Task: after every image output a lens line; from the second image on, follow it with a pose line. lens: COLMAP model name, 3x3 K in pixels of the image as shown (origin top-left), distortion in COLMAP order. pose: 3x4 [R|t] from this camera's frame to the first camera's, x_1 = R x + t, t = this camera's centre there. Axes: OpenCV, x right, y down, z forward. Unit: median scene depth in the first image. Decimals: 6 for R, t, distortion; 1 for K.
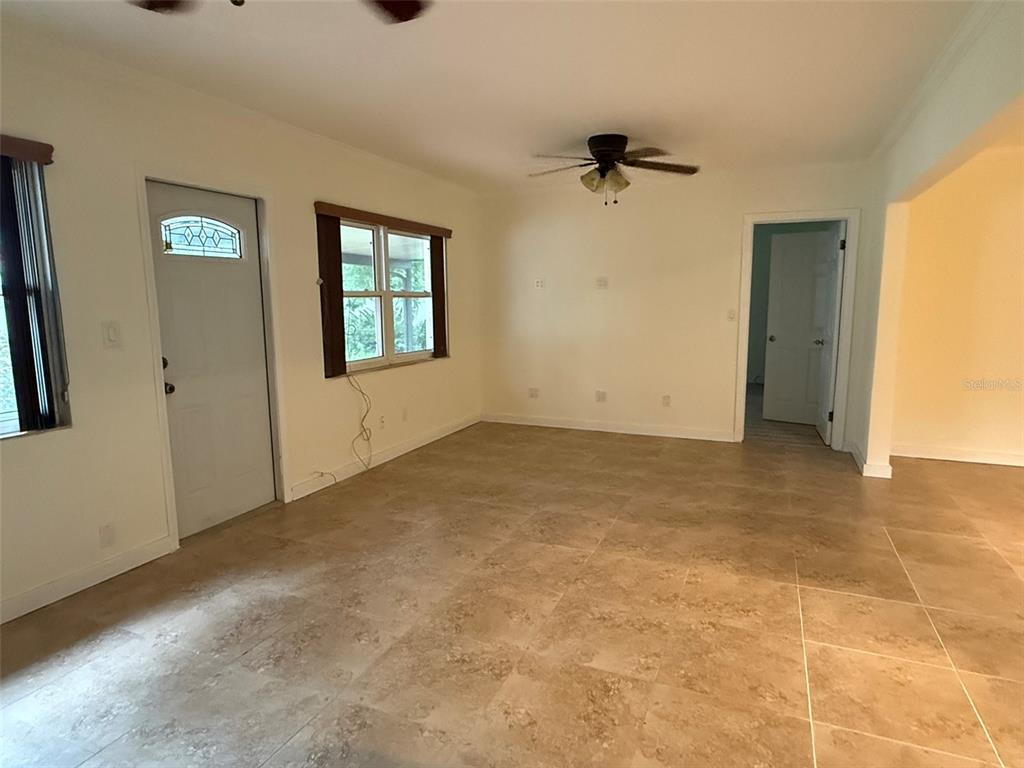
lens RADIAL K [[602.1, 0, 509.7], [0, 602.1, 386.2], [0, 0, 1]] dist [-0.000587, 0.003876]
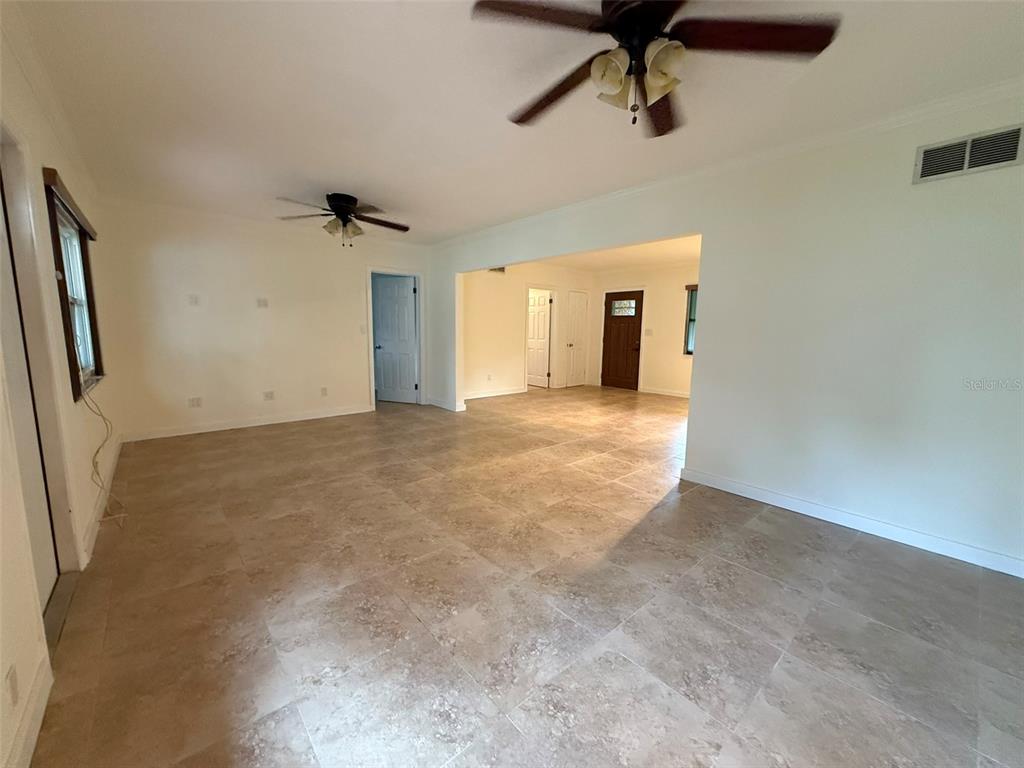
lens RADIAL K [[408.0, 0, 510.5], [0, 408.0, 384.6], [0, 0, 1]] dist [0.002946, 0.000139]
pose [[0.436435, -0.112059, 0.892730, -0.692881], [0.116478, 0.990901, 0.067438, -0.008085], [-0.892164, 0.074551, 0.445516, 0.346227]]
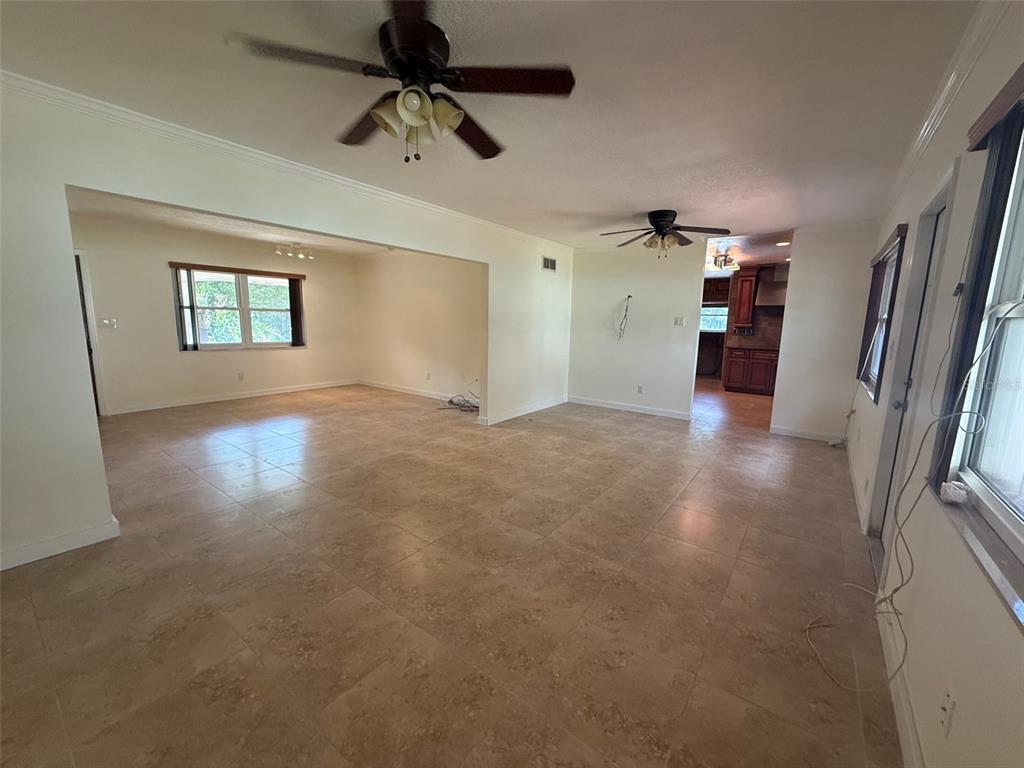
lens RADIAL K [[408.0, 0, 509.3], [0, 408.0, 384.0], [0, 0, 1]] dist [0.002946, 0.000139]
pose [[-0.971402, -0.051400, 0.231811, -0.040921], [0.019567, 0.955638, 0.293892, -0.264464], [-0.236634, 0.290023, -0.927303, 1.826516]]
